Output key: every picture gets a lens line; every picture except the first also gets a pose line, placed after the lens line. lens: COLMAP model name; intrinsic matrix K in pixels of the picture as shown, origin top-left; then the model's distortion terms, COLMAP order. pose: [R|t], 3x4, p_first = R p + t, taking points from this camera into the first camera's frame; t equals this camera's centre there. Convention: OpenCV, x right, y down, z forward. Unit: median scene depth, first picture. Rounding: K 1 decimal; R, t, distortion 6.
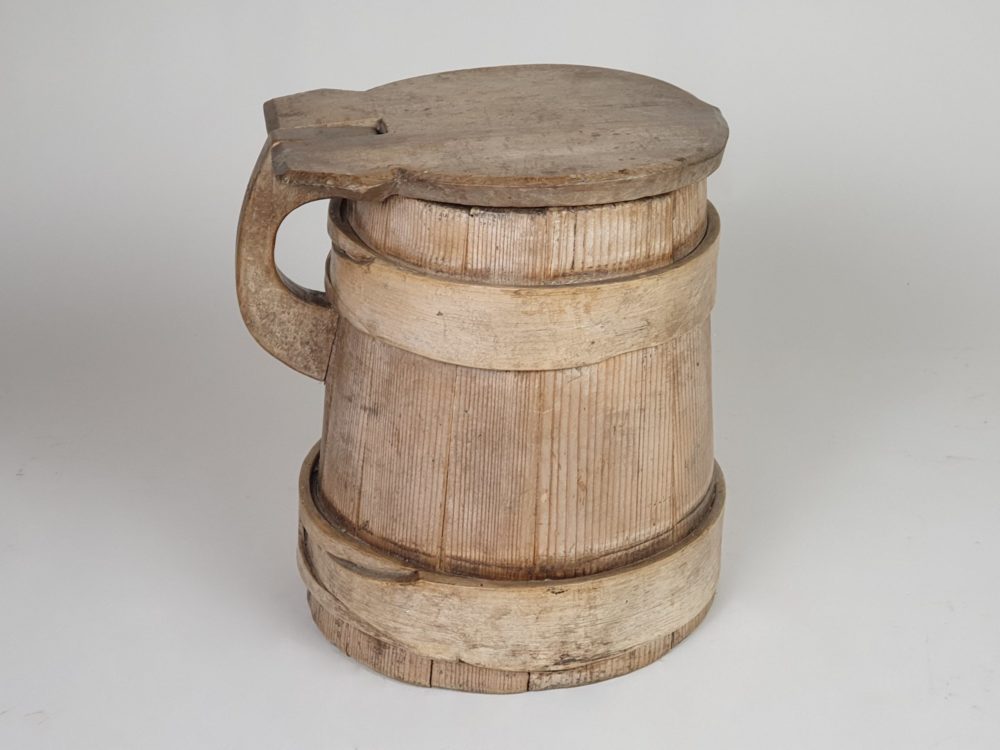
lens RADIAL K [[1629.8, 0, 472.3], [0, 1629.8, 356.3], [0, 0, 1]] dist [-0.002197, 0.000000]
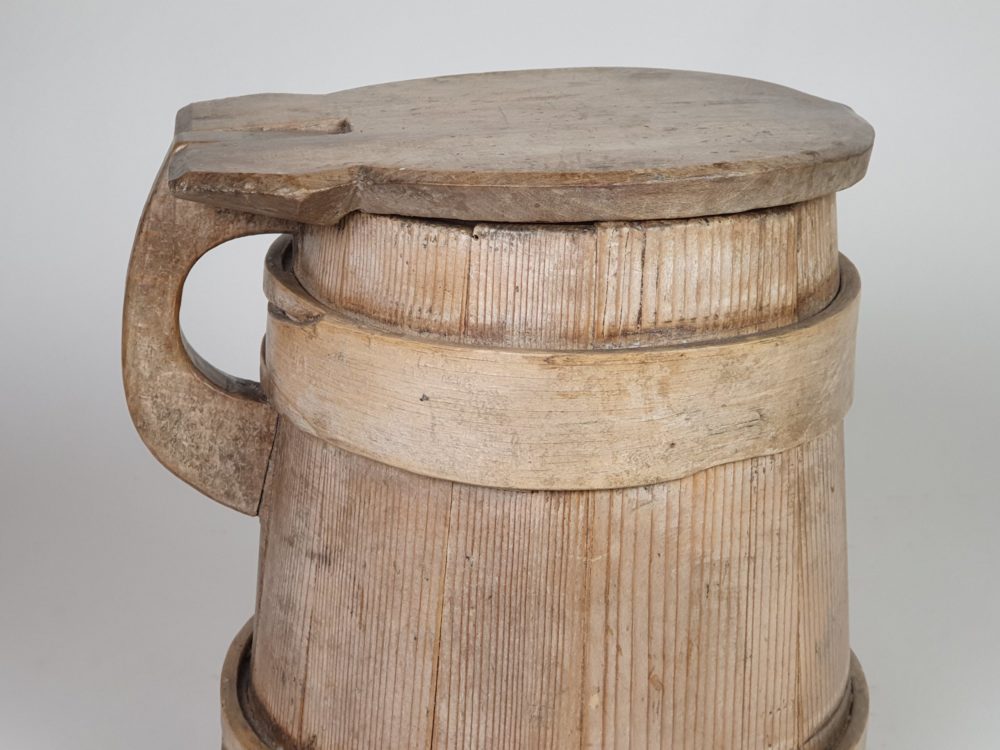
lens RADIAL K [[1496.7, 0, 458.2], [0, 1496.7, 360.0], [0, 0, 1]] dist [0.087955, 0.000000]
pose [[0.999565, 0.000066, -0.029496, 0.009167], [-0.003665, 0.992525, -0.121983, 0.027693], [0.029268, 0.122038, 0.992094, 0.409952]]
